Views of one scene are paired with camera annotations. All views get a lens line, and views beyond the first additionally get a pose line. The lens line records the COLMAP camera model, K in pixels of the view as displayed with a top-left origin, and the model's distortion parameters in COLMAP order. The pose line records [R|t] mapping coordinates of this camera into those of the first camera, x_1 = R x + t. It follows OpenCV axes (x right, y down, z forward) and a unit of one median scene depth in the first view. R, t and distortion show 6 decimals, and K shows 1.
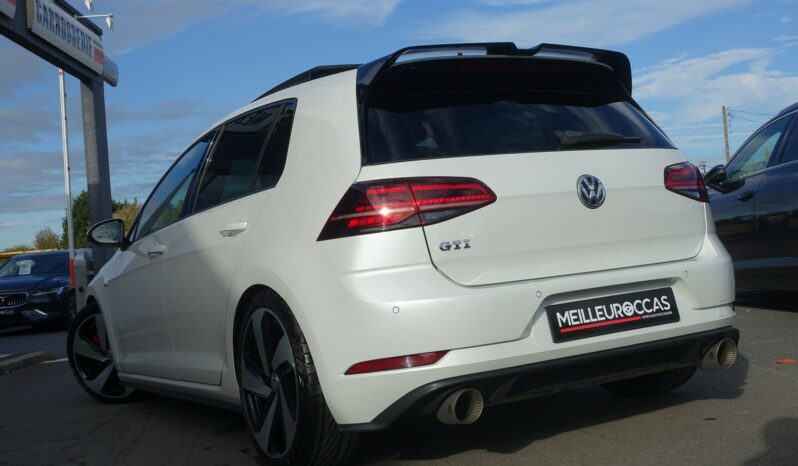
lens RADIAL K [[987.6, 0, 407.4], [0, 987.6, 231.0], [0, 0, 1]] dist [-0.032756, 0.000000]
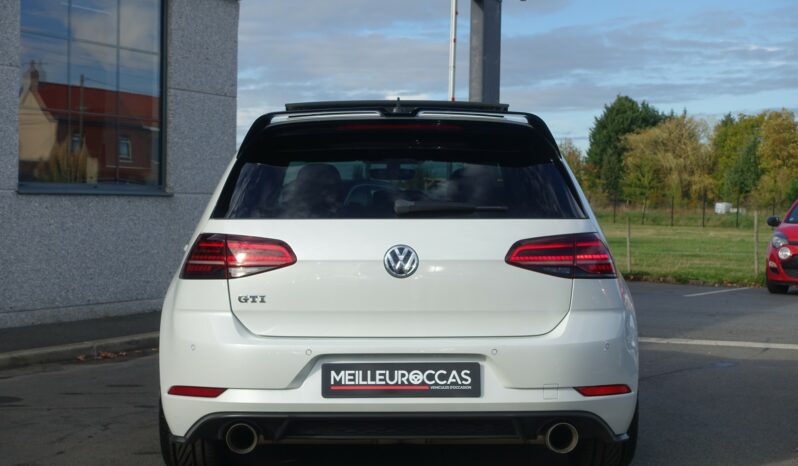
lens RADIAL K [[1359.3, 0, 396.3], [0, 1359.3, 232.5], [0, 0, 1]] dist [-0.017377, 0.000000]
pose [[0.863425, 0.109420, -0.492468, 0.893892], [-0.076607, 0.993312, 0.086389, -0.196197], [0.498627, -0.036864, 0.866032, -0.257145]]
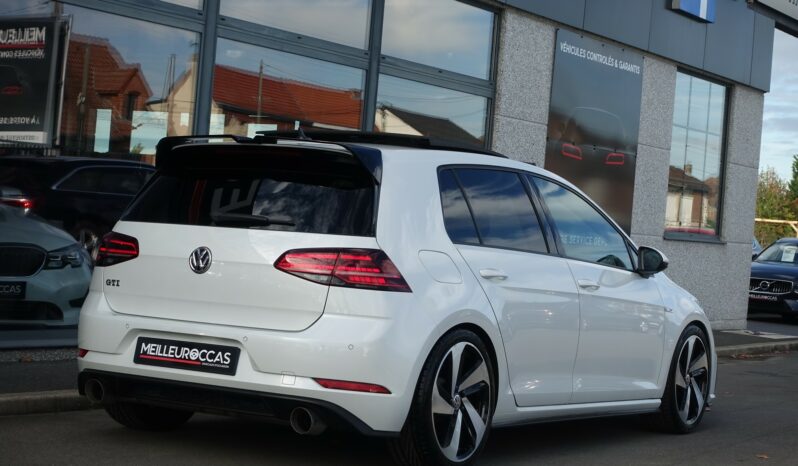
lens RADIAL K [[1722.3, 0, 398.3], [0, 1722.3, 232.1], [0, 0, 1]] dist [-0.037980, 0.000000]
pose [[0.454612, 0.131591, -0.880915, 2.283754], [-0.093277, 0.990622, 0.099842, -0.325643], [0.885792, 0.036779, 0.462623, 0.188016]]
